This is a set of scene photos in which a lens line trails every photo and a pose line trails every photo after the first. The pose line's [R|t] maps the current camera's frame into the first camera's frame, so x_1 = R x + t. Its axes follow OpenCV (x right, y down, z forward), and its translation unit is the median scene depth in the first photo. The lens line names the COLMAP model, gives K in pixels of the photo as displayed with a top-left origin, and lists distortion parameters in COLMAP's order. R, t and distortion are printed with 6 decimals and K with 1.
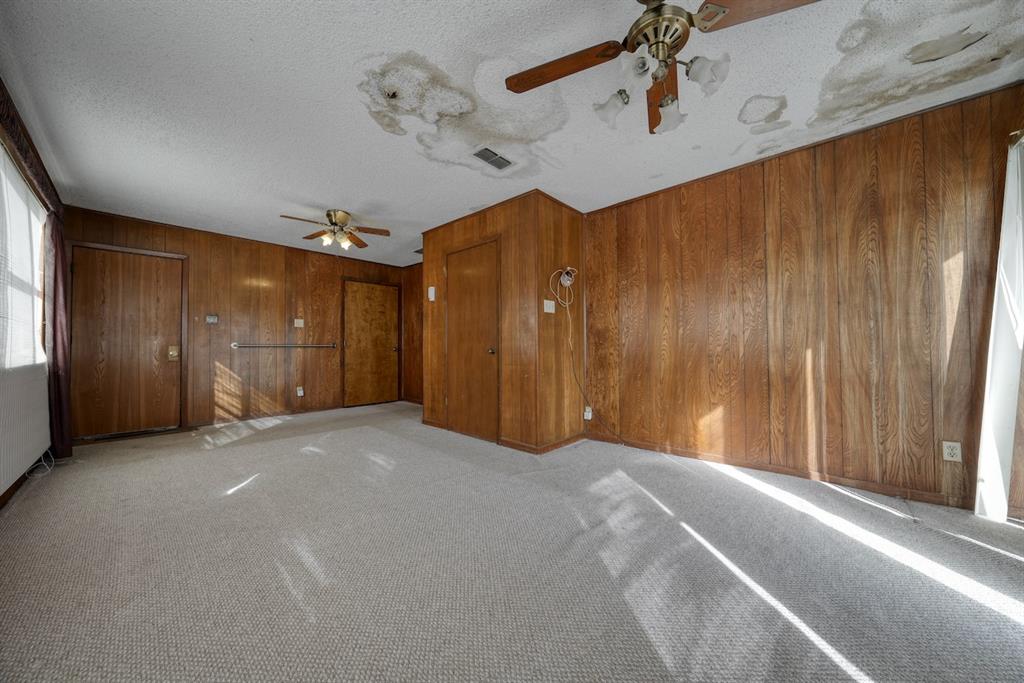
lens RADIAL K [[345.6, 0, 511.9], [0, 345.6, 343.3], [0, 0, 1]] dist [-0.003892, 0.000240]
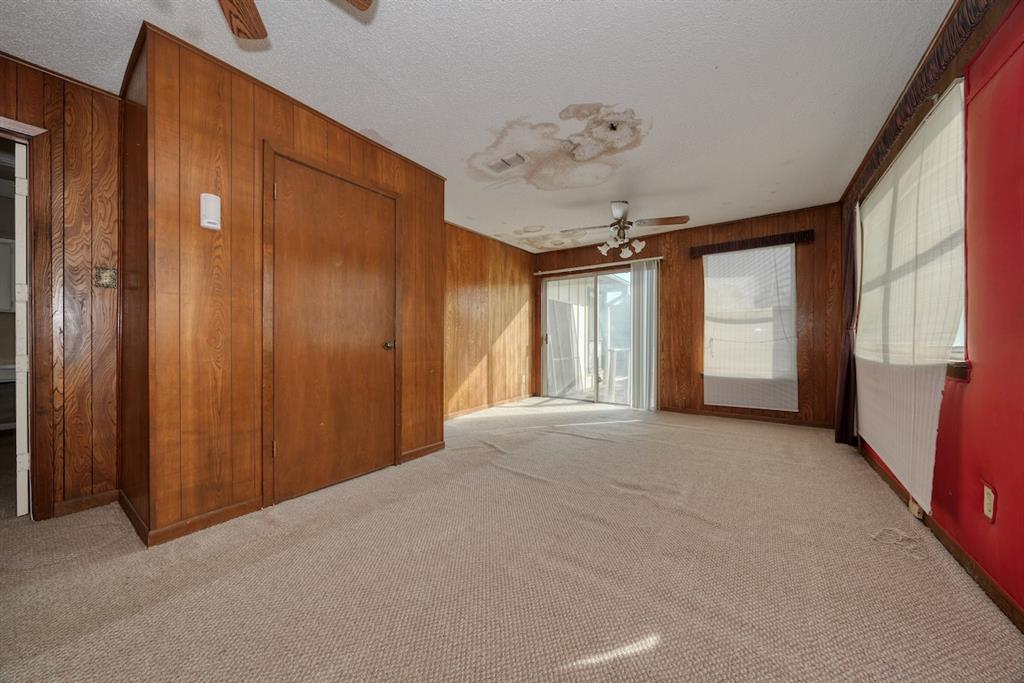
lens RADIAL K [[345.6, 0, 511.7], [0, 345.6, 340.8], [0, 0, 1]] dist [-0.003892, 0.000240]
pose [[-0.121960, -0.001956, 0.992533, -1.192445], [-0.013215, 0.999913, 0.000347, 0.012862], [-0.992447, -0.013074, -0.121975, 1.191850]]
